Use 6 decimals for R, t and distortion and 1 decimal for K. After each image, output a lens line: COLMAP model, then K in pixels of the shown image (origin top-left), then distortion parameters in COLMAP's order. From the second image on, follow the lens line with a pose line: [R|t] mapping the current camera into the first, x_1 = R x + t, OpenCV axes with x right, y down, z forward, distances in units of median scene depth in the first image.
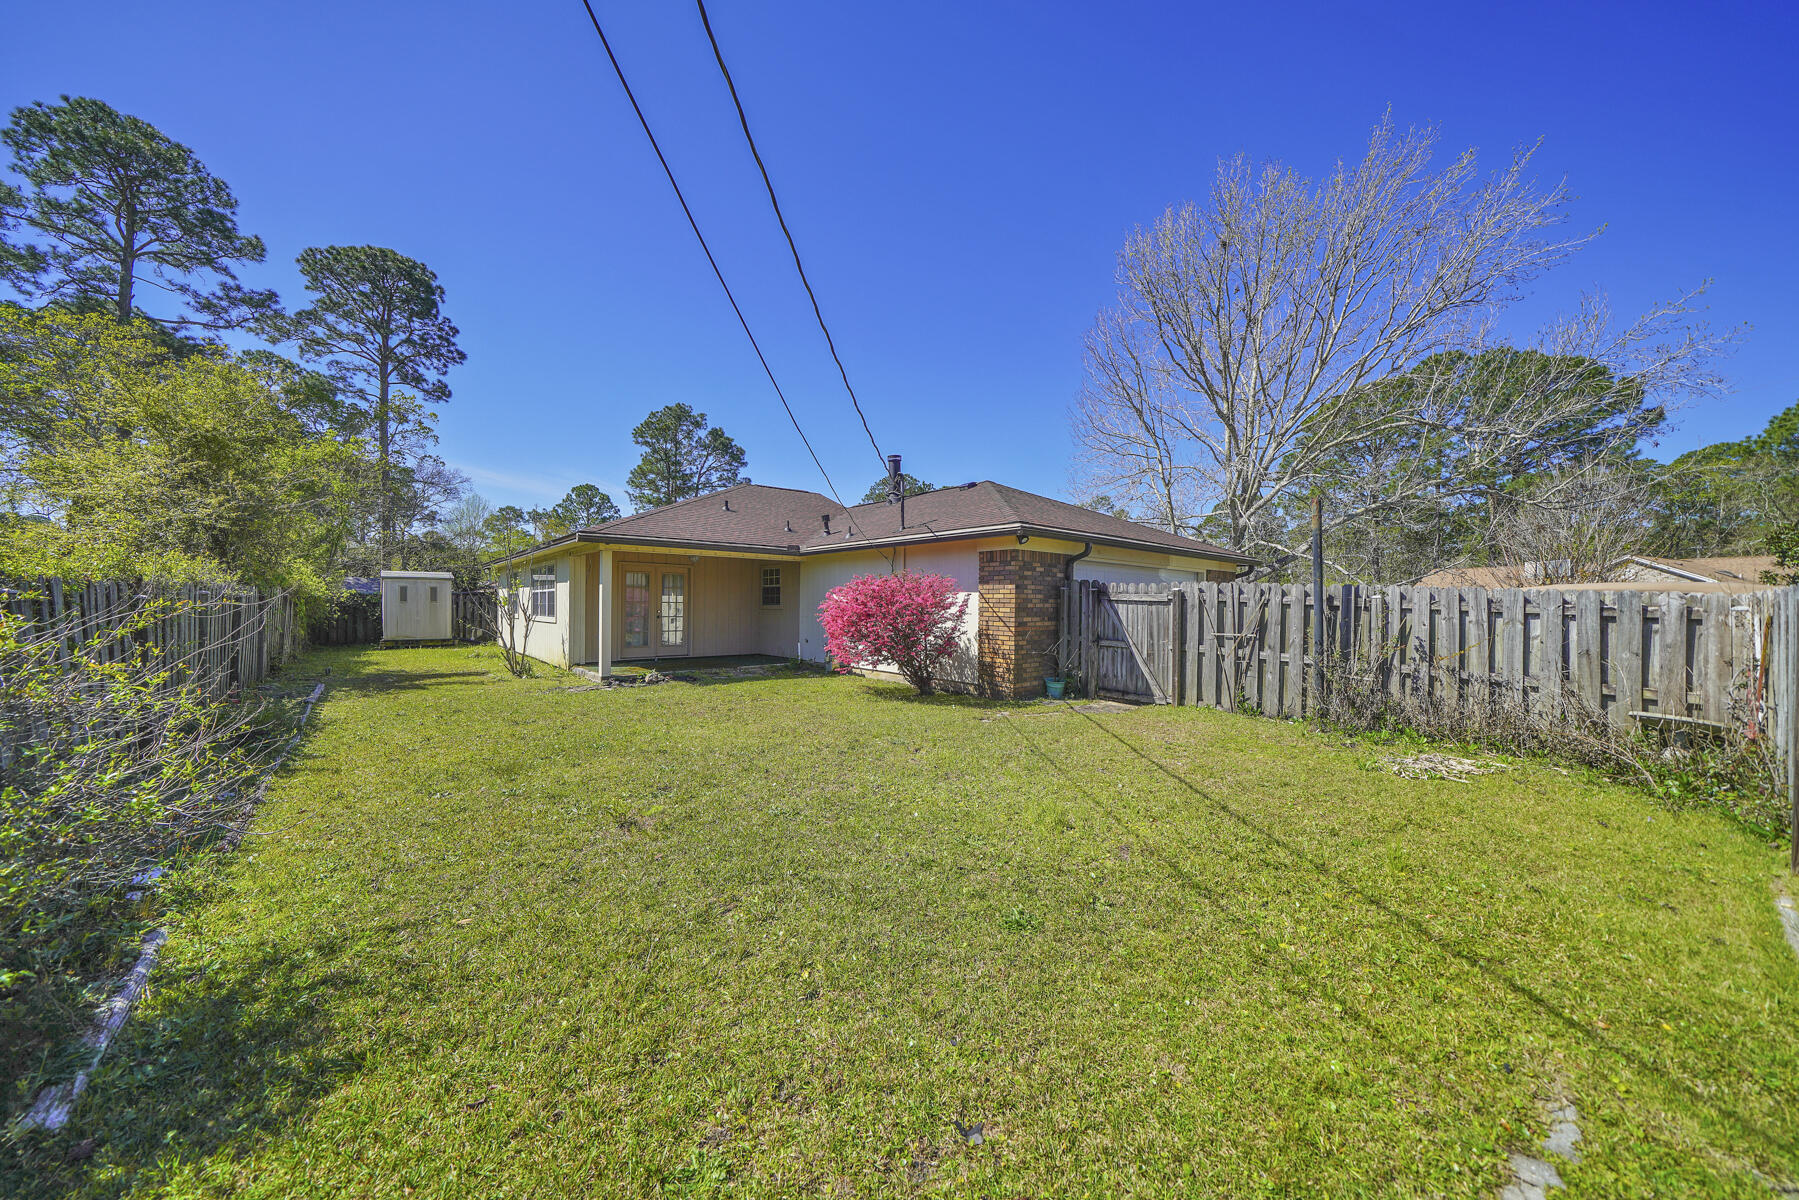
lens RADIAL K [[612.6, 0, 900.5], [0, 612.6, 603.5], [0, 0, 1]] dist [-0.007372, -0.000121]
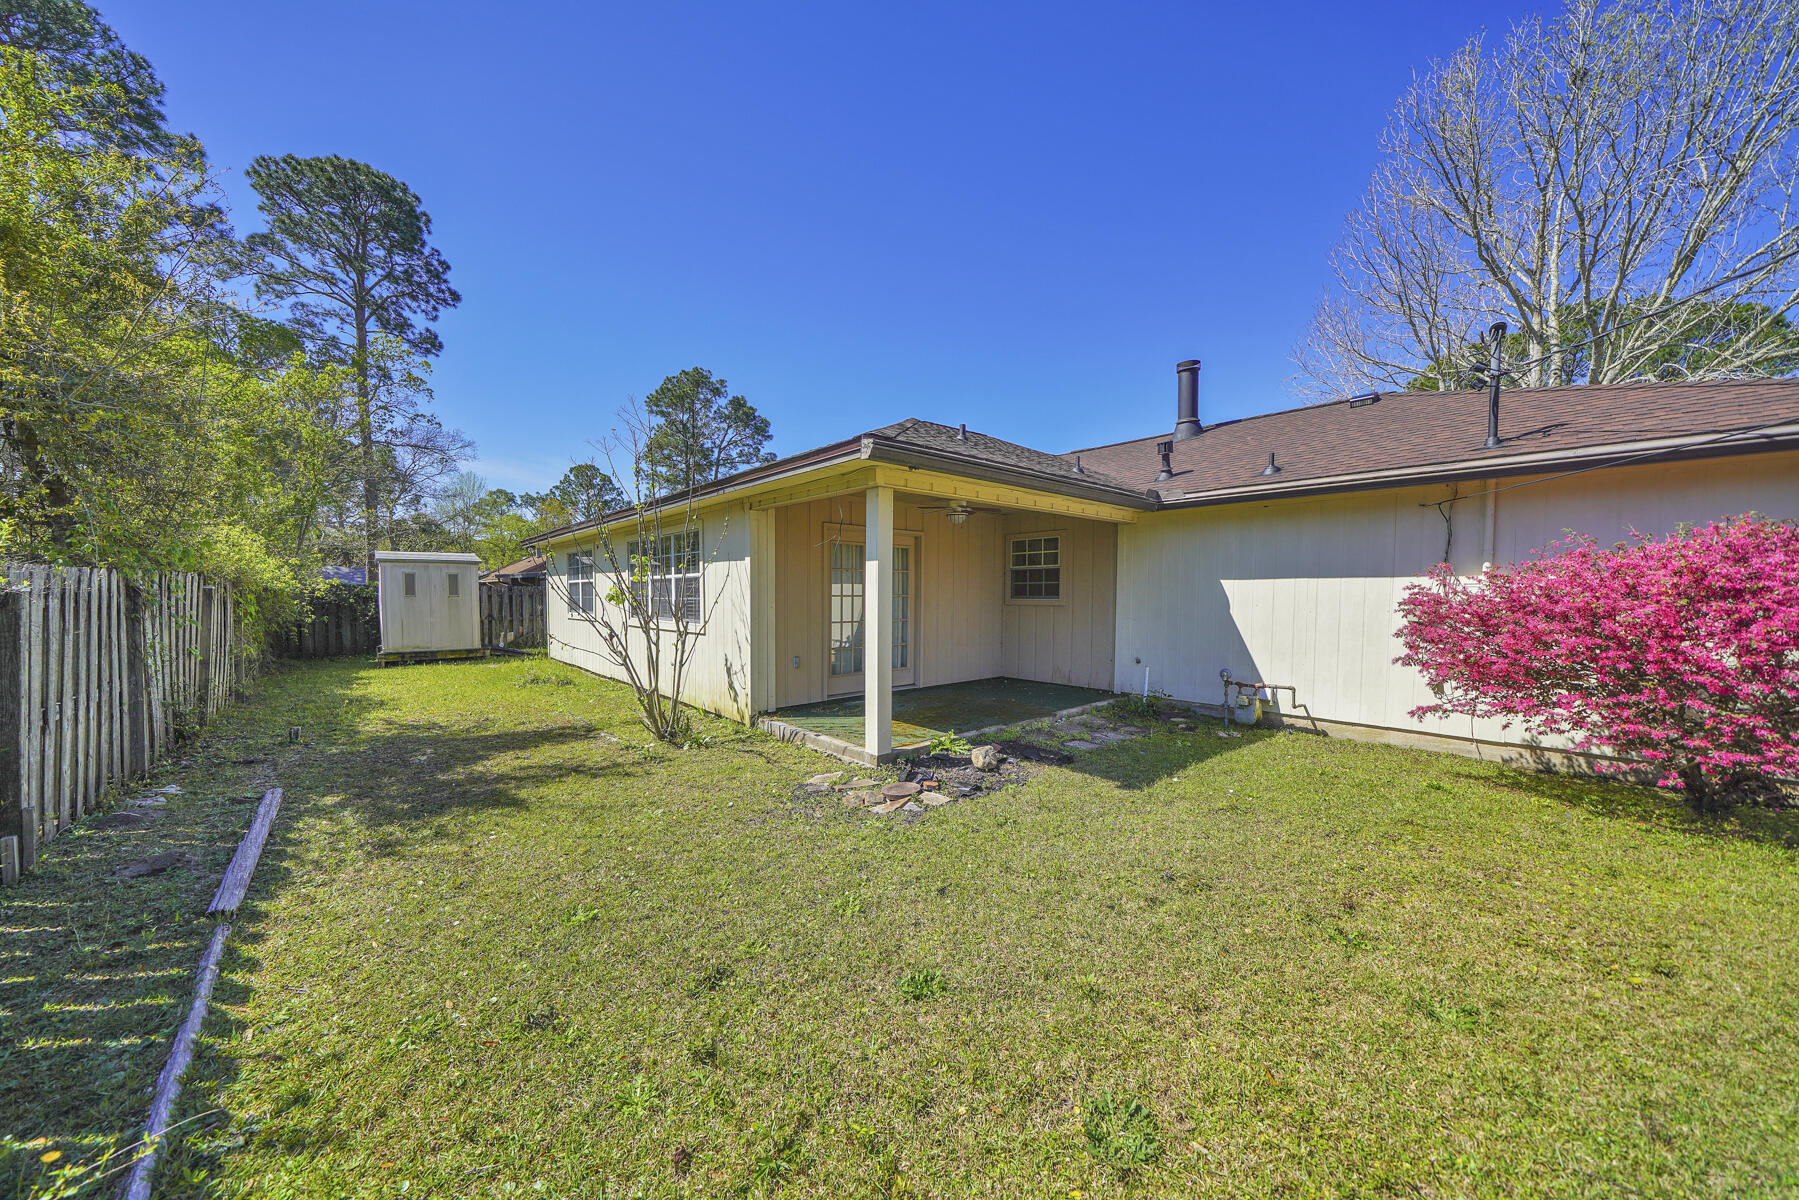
lens RADIAL K [[615.0, 0, 898.0], [0, 615.0, 613.8], [0, 0, 1]] dist [-0.006060, 0.000222]
pose [[0.999895, -0.007341, 0.012480, -0.133072], [0.006875, 0.999292, 0.036988, -0.002224], [-0.012743, -0.036899, 0.999238, 0.146871]]
